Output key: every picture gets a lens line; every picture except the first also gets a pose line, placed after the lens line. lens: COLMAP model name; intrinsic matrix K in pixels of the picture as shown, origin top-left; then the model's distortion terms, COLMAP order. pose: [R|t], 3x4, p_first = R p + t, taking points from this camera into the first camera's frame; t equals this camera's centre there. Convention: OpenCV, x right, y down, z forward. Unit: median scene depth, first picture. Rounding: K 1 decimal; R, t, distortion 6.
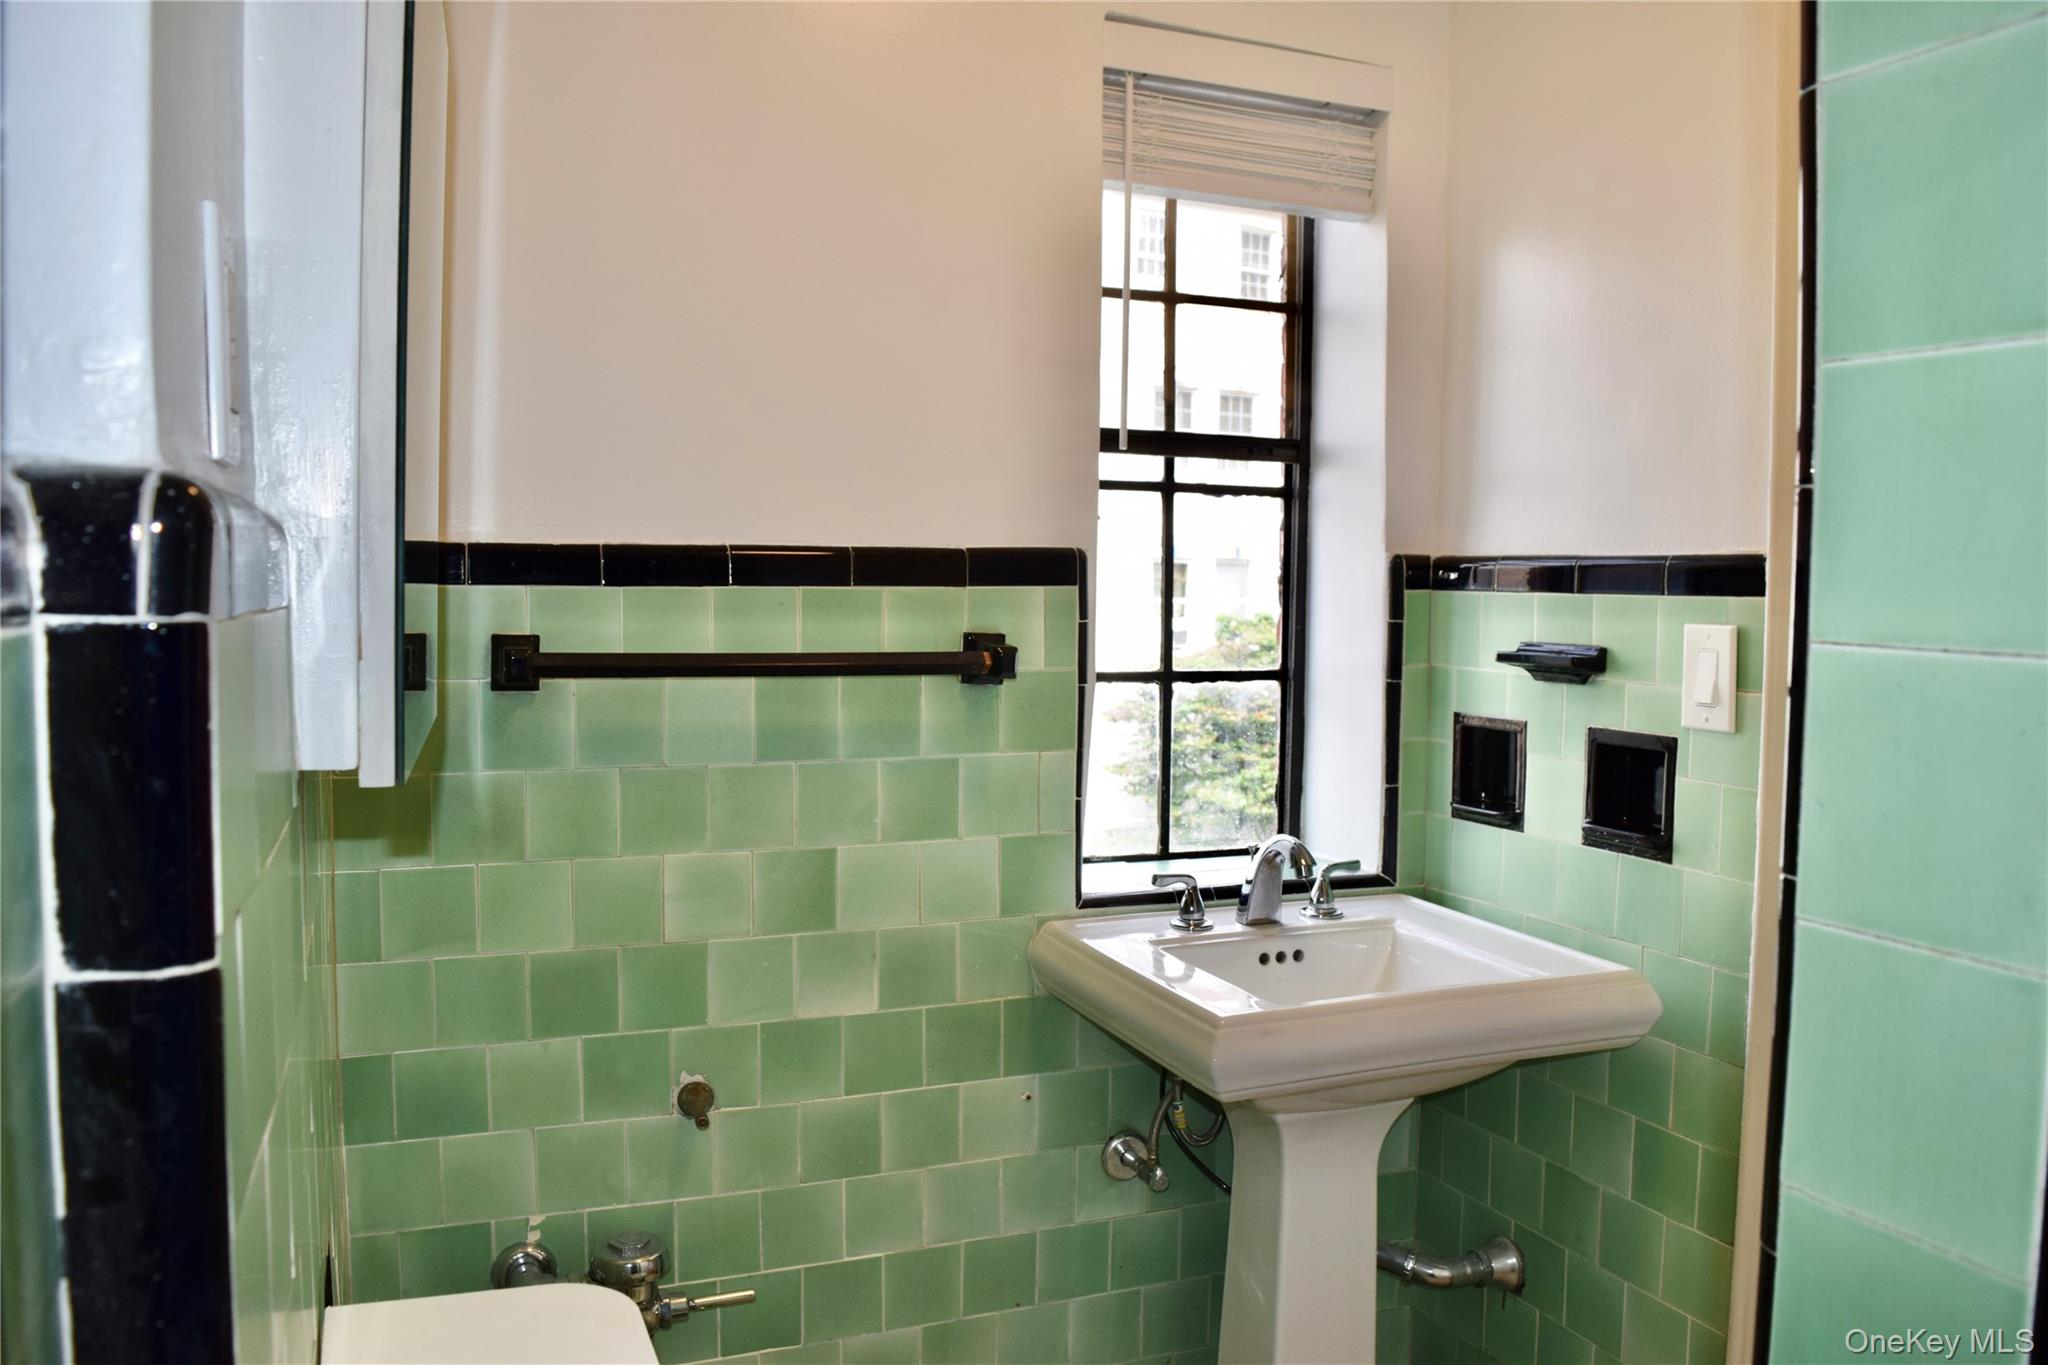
lens RADIAL K [[1613.0, 0, 1024.0], [0, 1613.0, 682.5], [0, 0, 1]] dist [-0.072940, 0.004284]
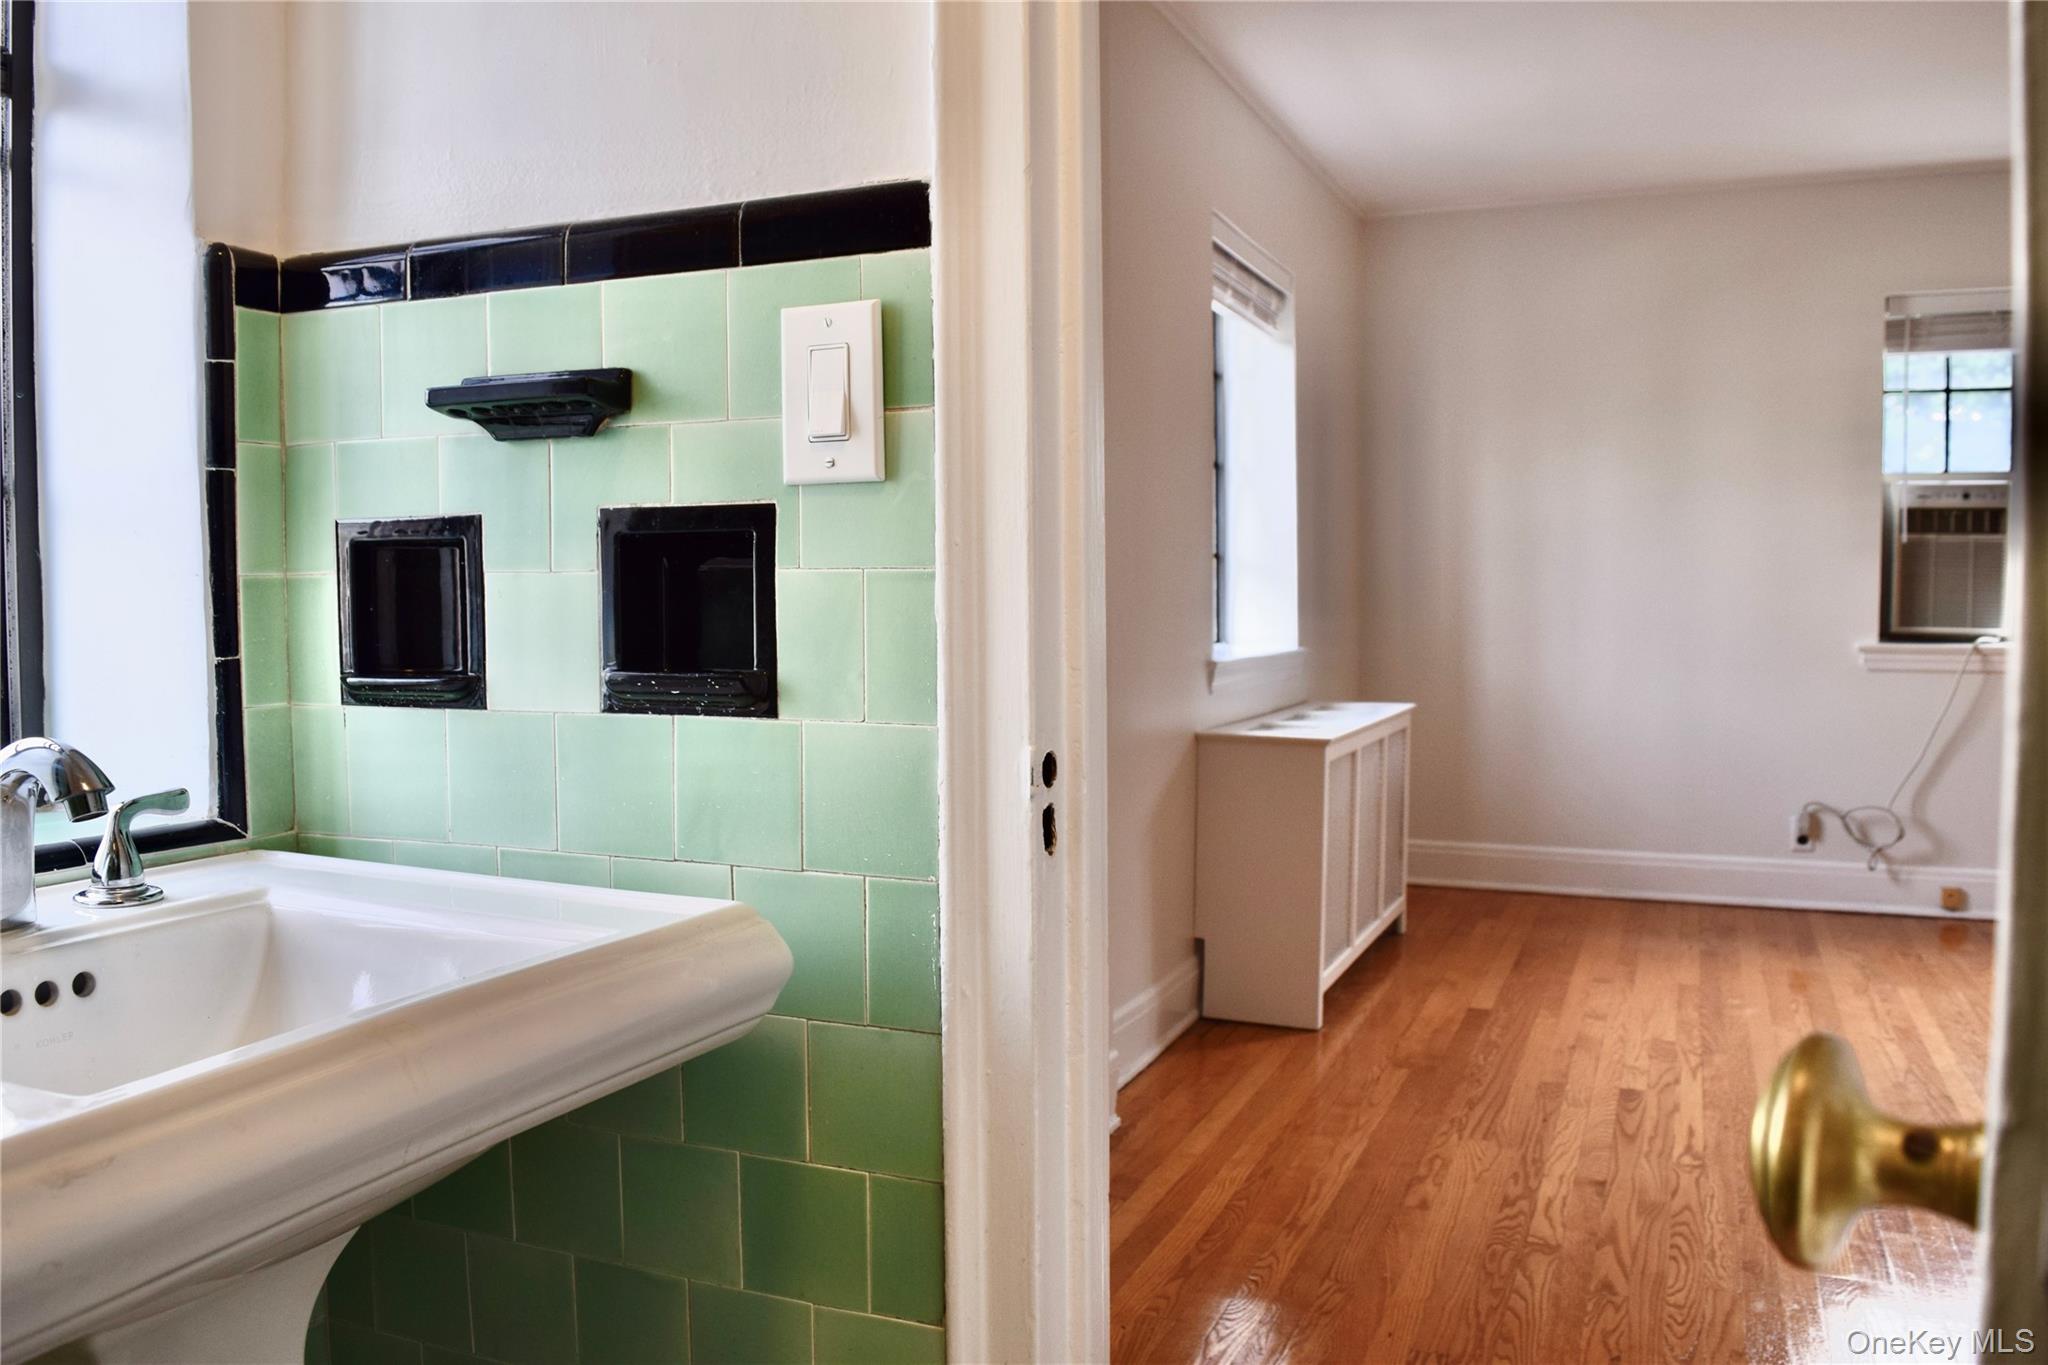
lens RADIAL K [[1579.2, 0, 999.2], [0, 1579.2, 693.7], [0, 0, 1]] dist [-0.084341, 0.004554]
pose [[0.719030, -0.058518, 0.692511, 0.054219], [0.056860, 0.998062, 0.025300, 0.086151], [-0.692649, 0.021185, 0.720964, 0.471917]]
